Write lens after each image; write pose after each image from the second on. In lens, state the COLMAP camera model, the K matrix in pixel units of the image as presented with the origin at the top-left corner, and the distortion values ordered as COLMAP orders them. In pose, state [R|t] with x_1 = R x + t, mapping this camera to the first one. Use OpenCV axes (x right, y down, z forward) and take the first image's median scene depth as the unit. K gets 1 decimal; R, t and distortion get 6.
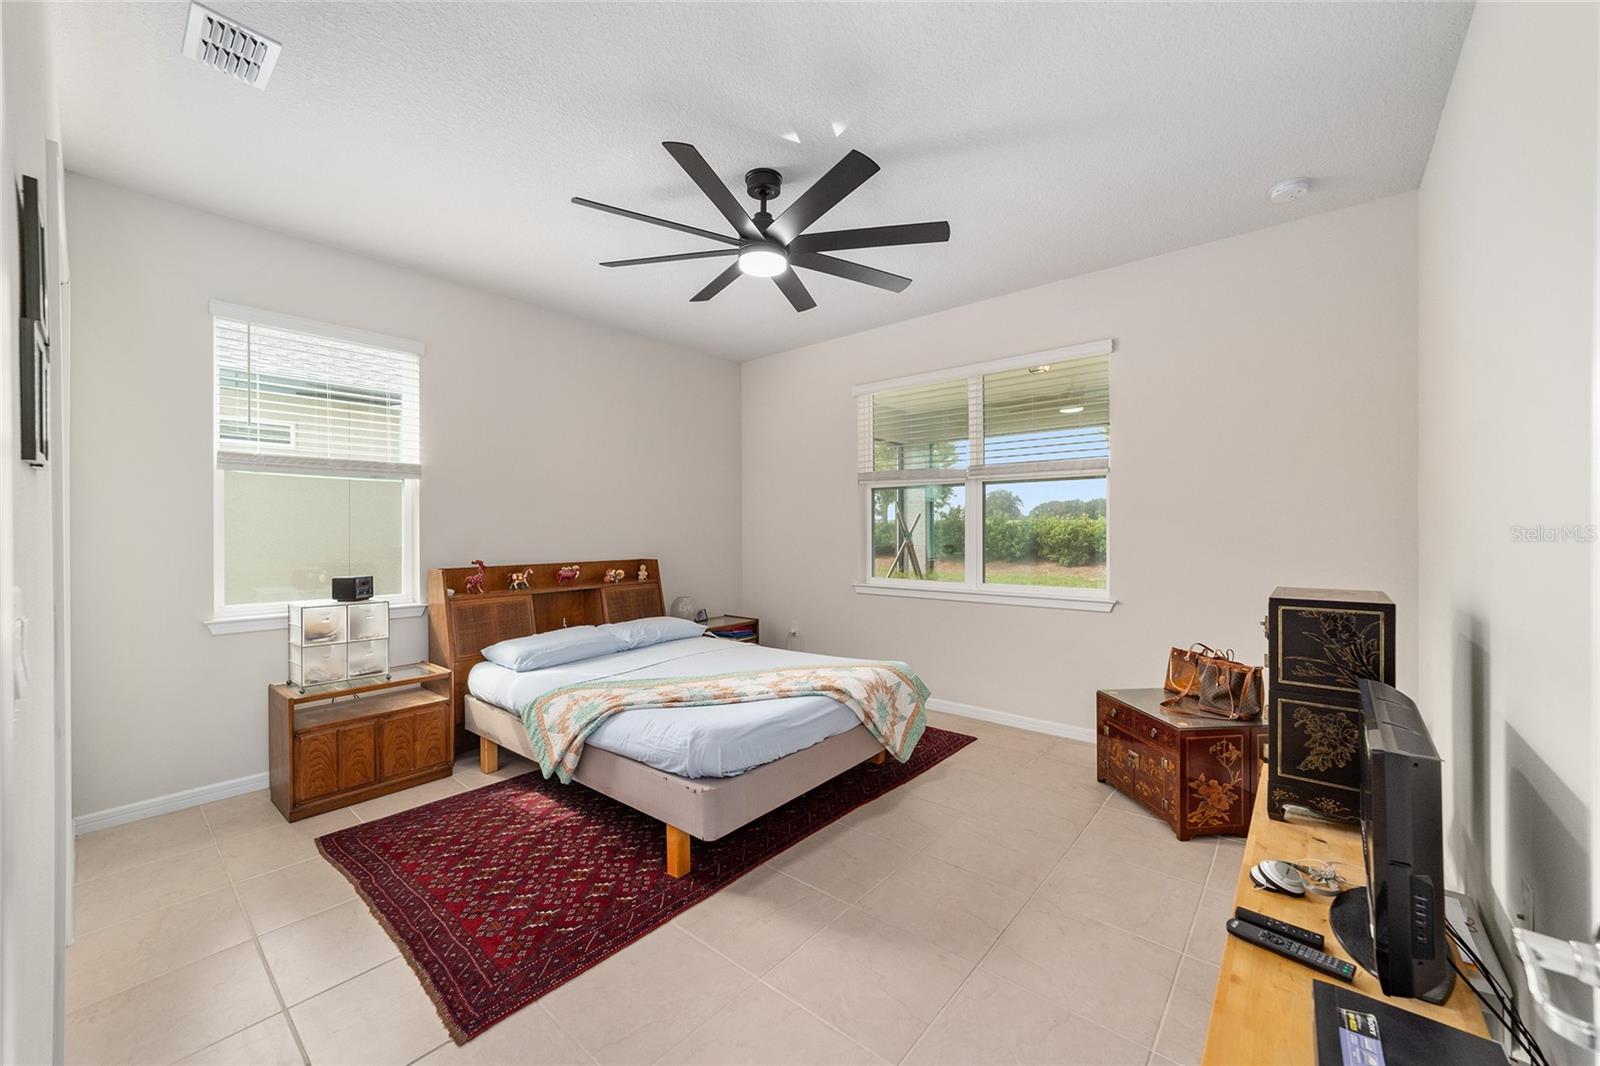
lens RADIAL K [[619.9, 0, 793.8], [0, 619.9, 534.2], [0, 0, 1]] dist [-0.003615, 0.000519]
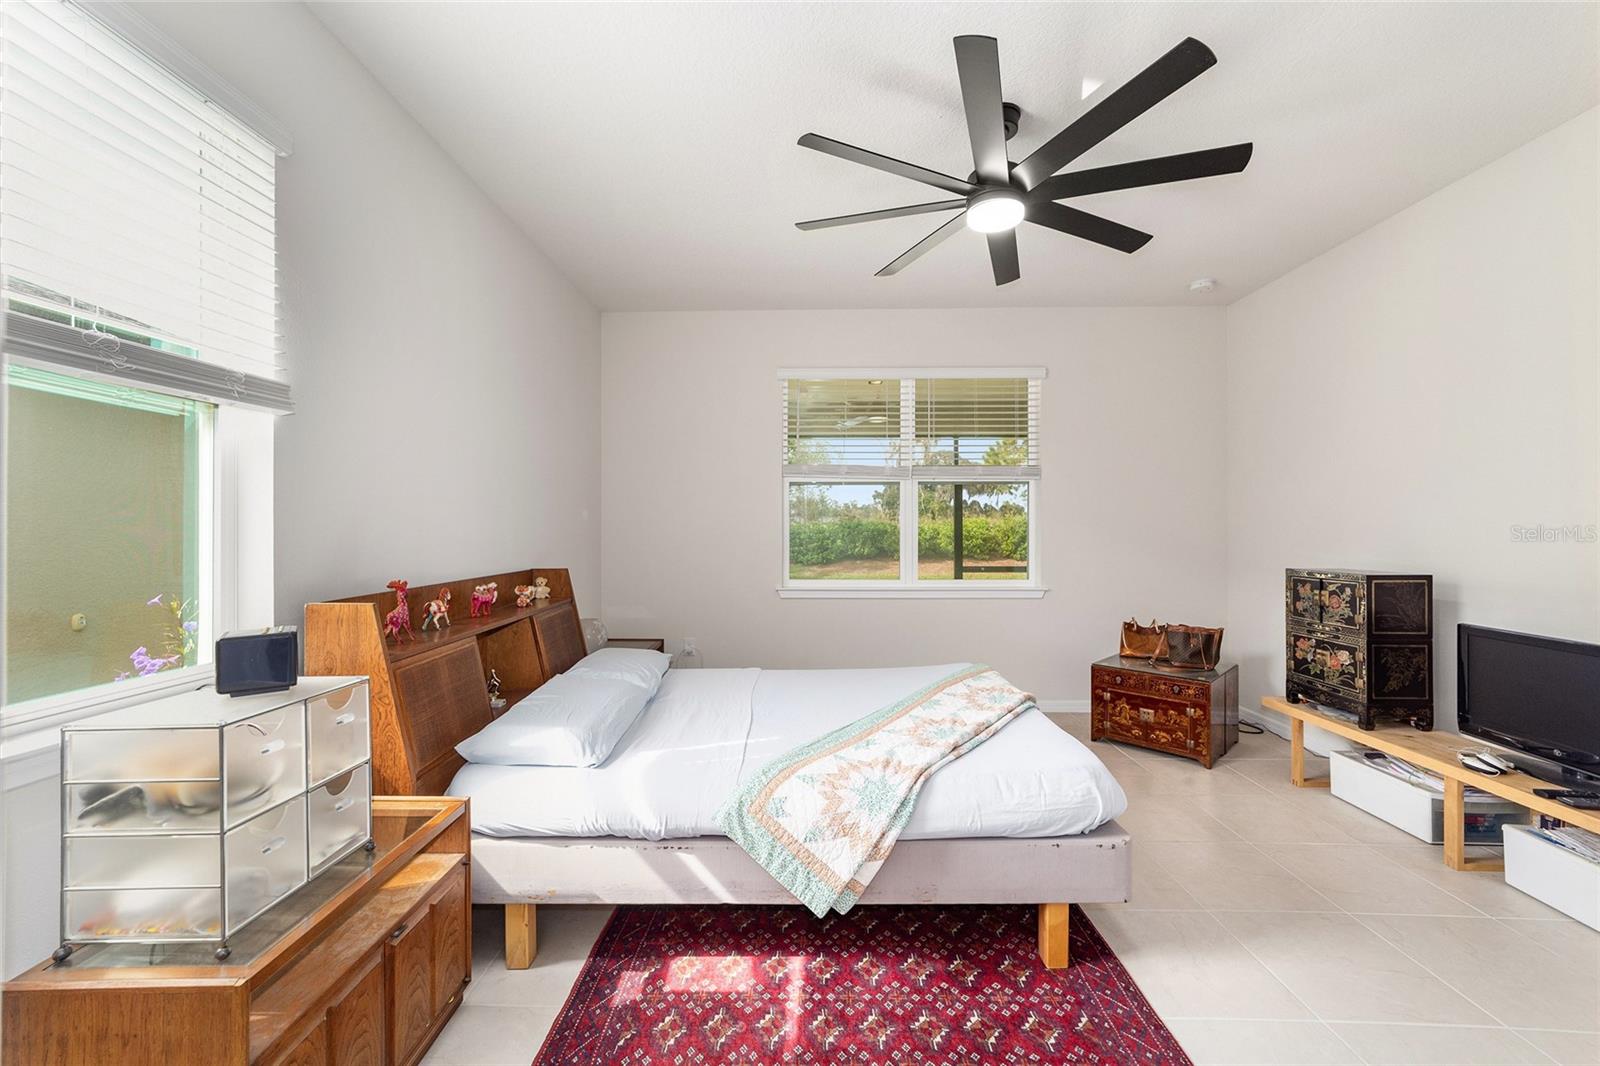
lens RADIAL K [[619.9, 0, 793.8], [0, 619.9, 534.2], [0, 0, 1]] dist [-0.003615, 0.000519]
pose [[0.770431, -0.000538, 0.637523, -0.711878], [0.001762, 0.999998, -0.001285, 0.004995], [-0.637521, 0.002113, 0.770430, 0.460290]]
